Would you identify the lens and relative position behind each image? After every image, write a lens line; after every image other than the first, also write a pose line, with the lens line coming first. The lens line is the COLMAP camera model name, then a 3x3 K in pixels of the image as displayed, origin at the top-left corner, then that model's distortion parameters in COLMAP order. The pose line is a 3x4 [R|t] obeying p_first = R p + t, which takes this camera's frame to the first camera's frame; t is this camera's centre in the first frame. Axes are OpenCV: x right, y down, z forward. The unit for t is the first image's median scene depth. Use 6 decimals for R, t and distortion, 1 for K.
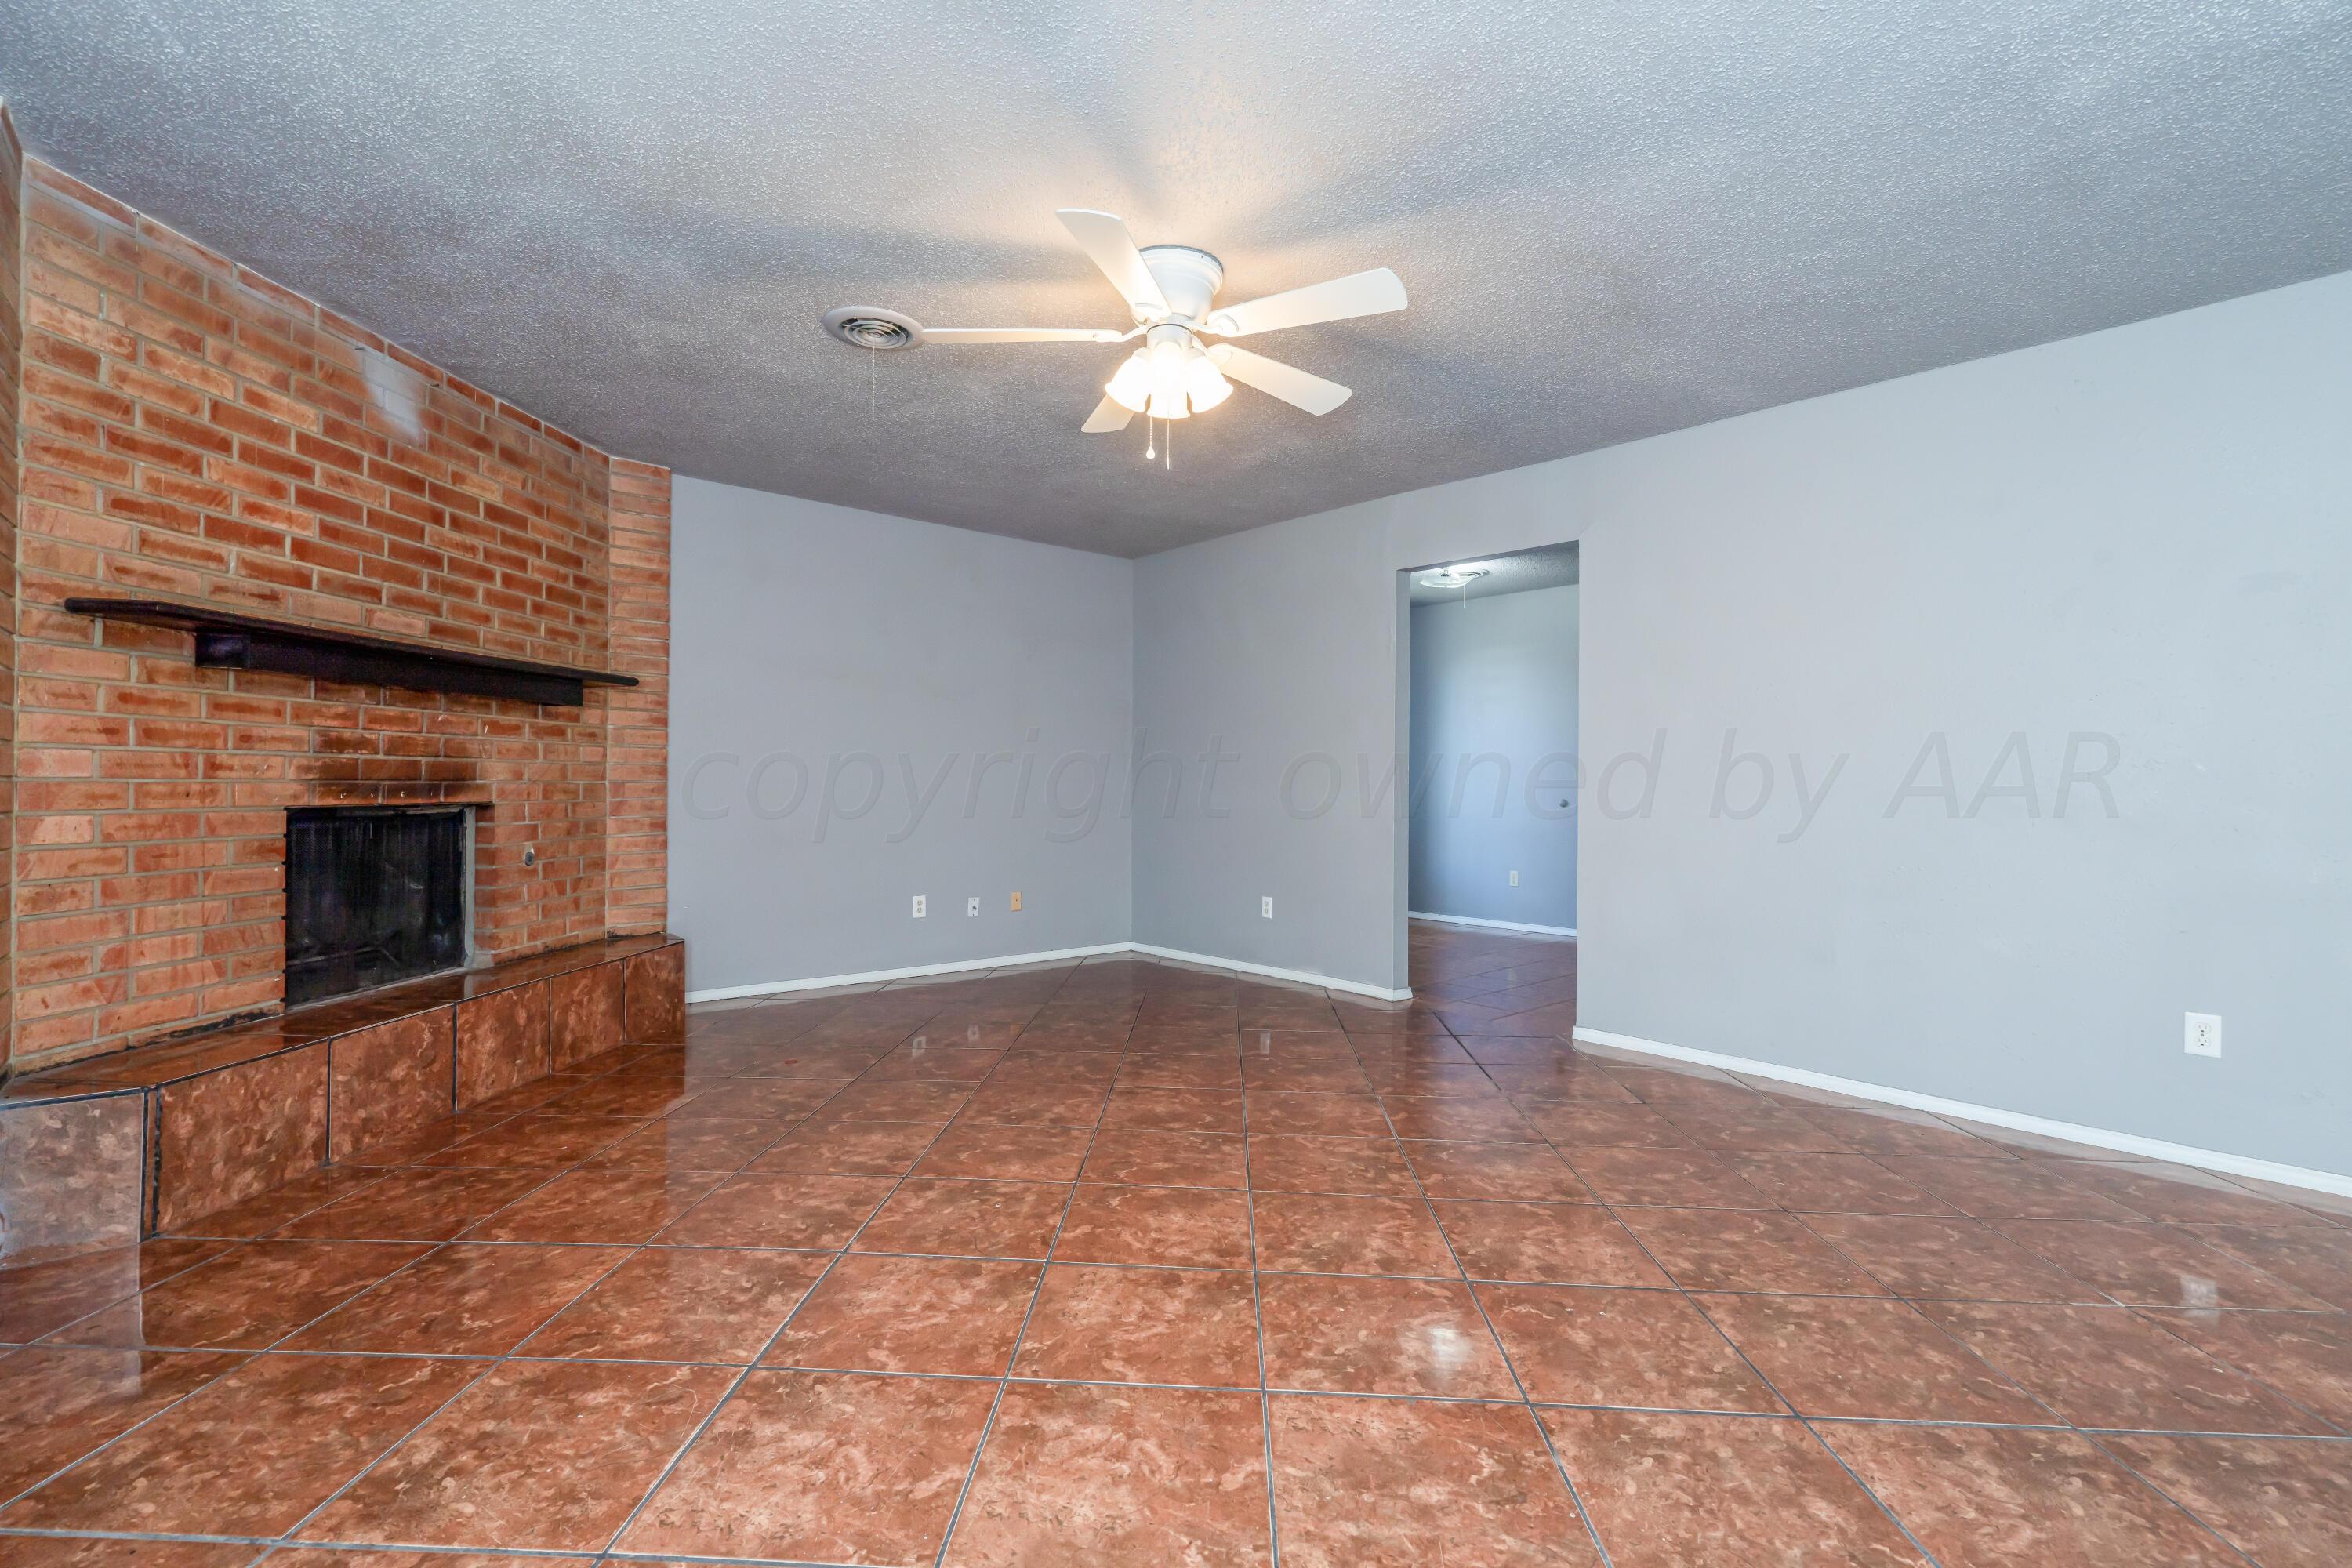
lens RADIAL K [[1088.3, 0, 1171.2], [0, 1088.3, 779.8], [0, 0, 1]] dist [-0.011851, 0.000137]
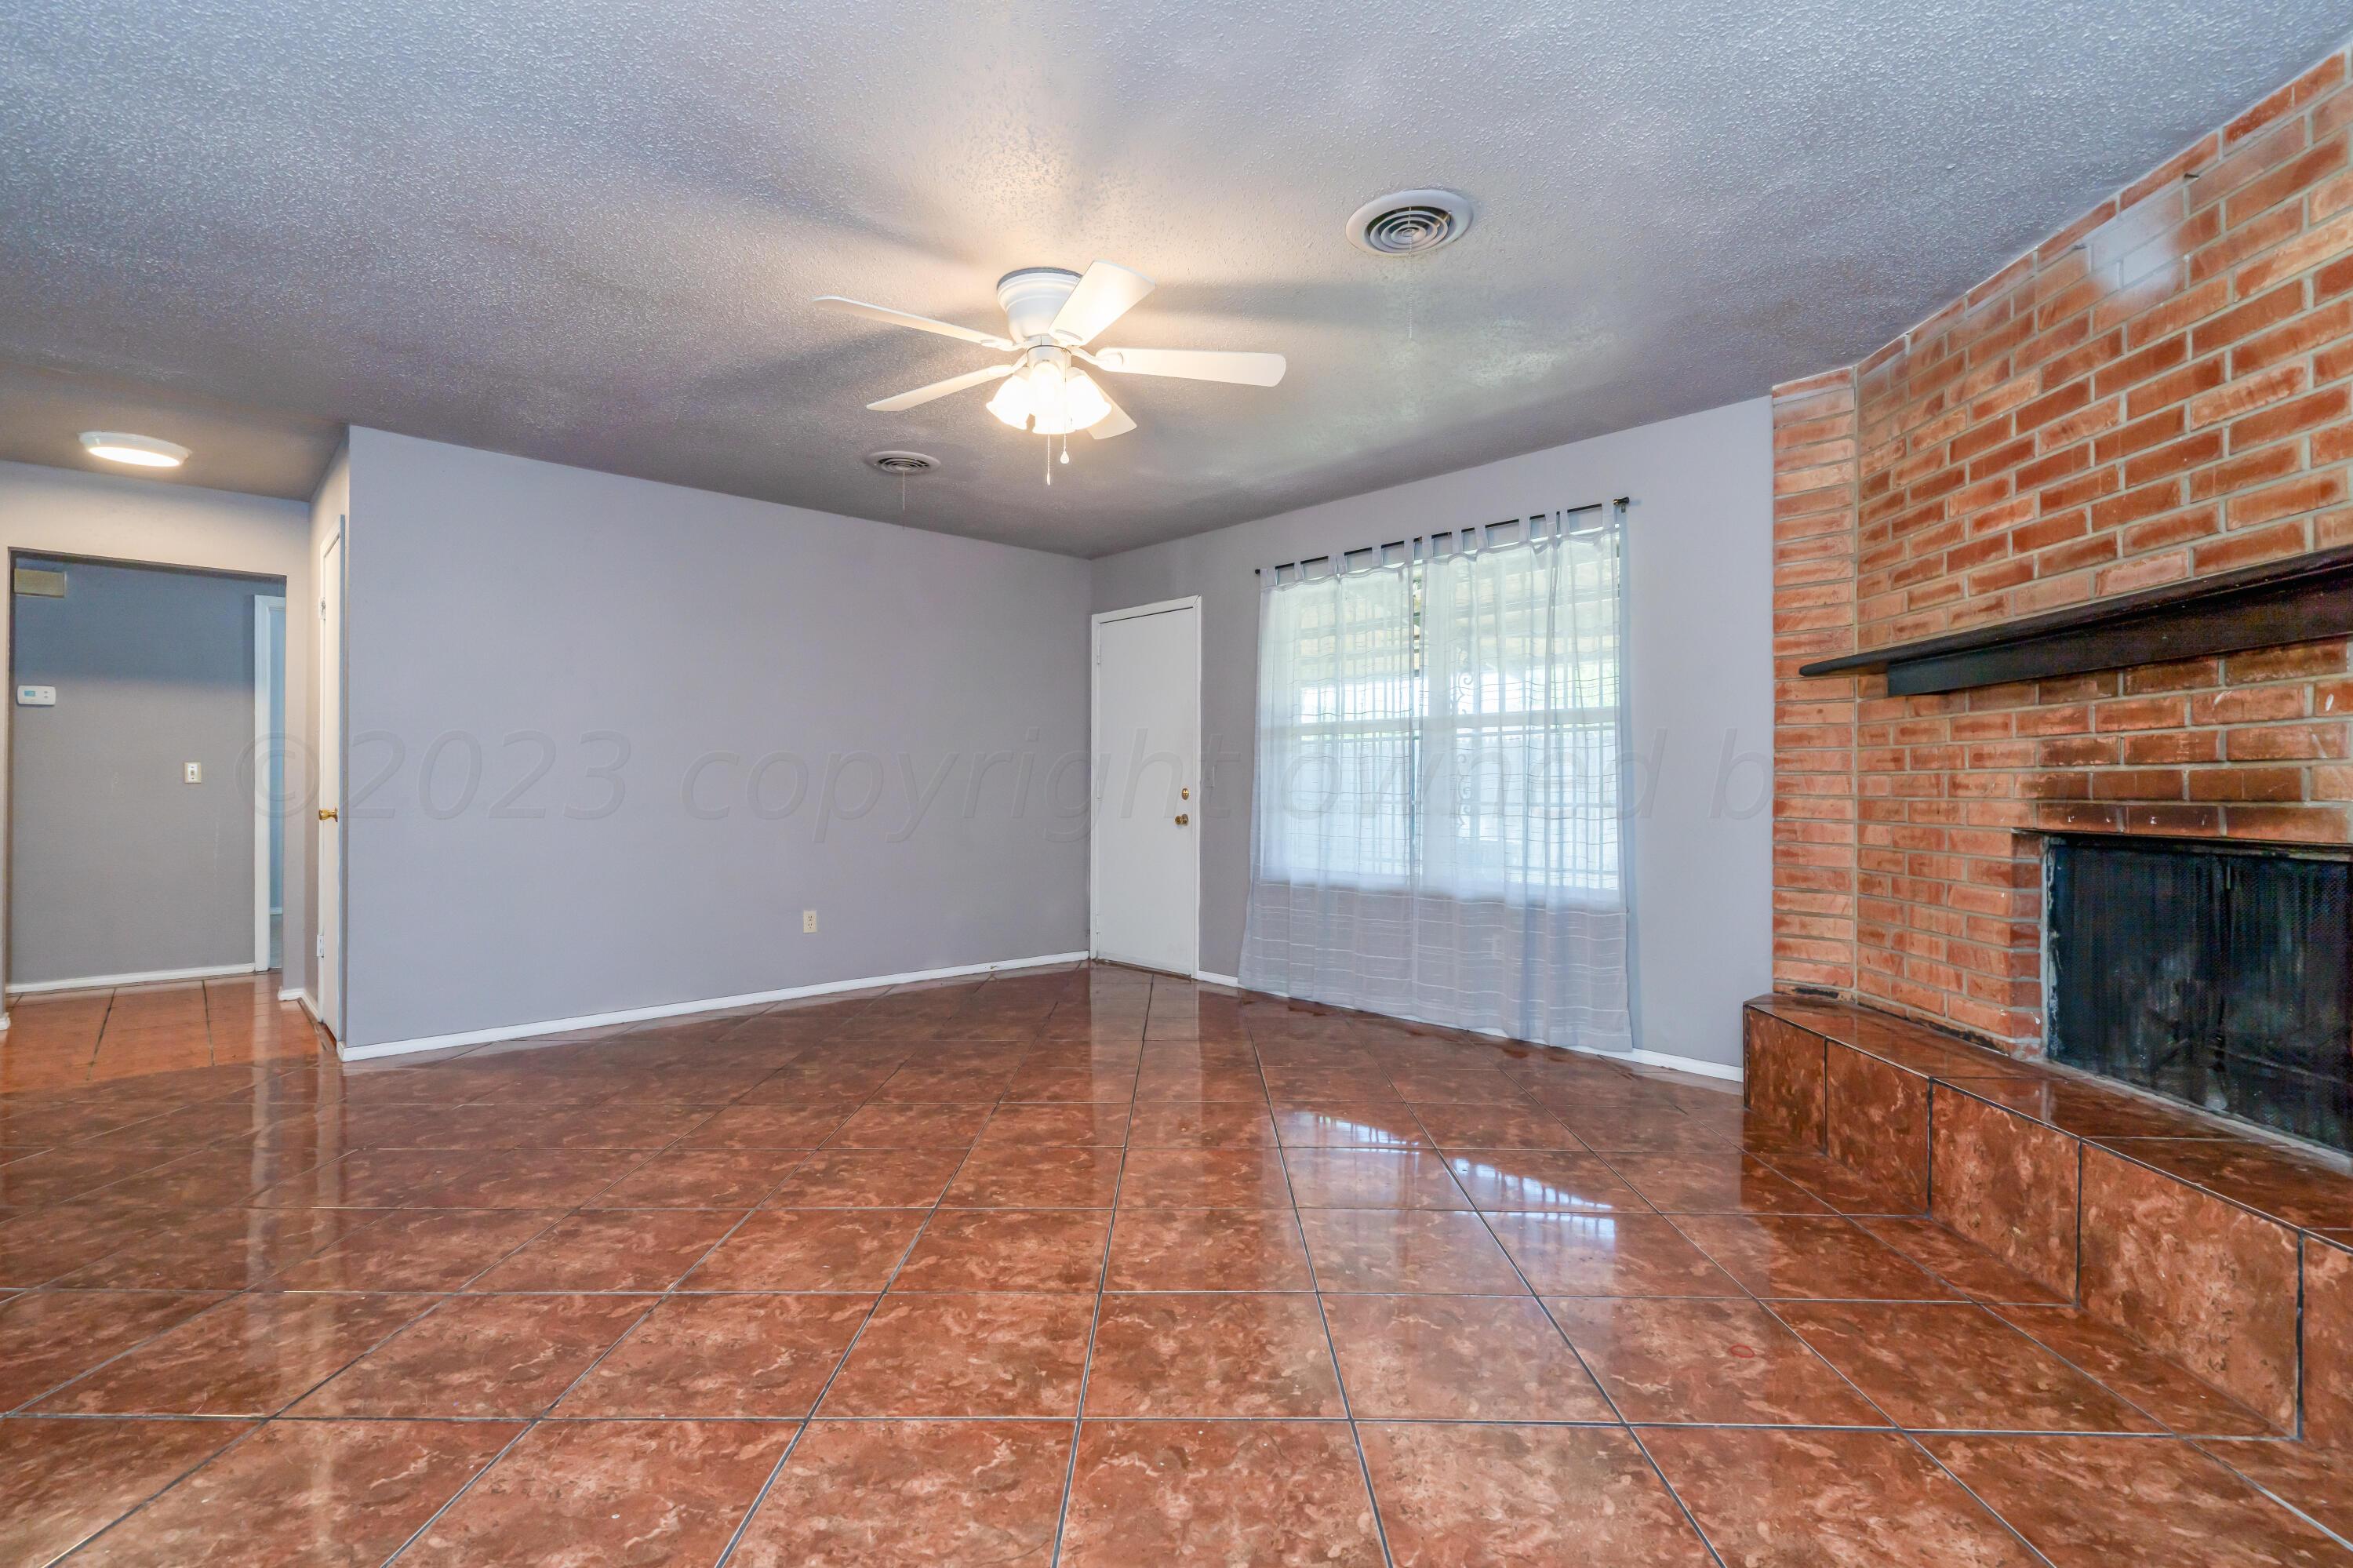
lens RADIAL K [[1088.8, 0, 1197.8], [0, 1088.8, 785.9], [0, 0, 1]] dist [-0.011851, 0.000137]
pose [[-0.998211, -0.013772, -0.058176, -0.080097], [-0.013359, 0.999883, -0.007481, 0.005128], [0.058272, -0.006691, -0.998278, 1.854889]]
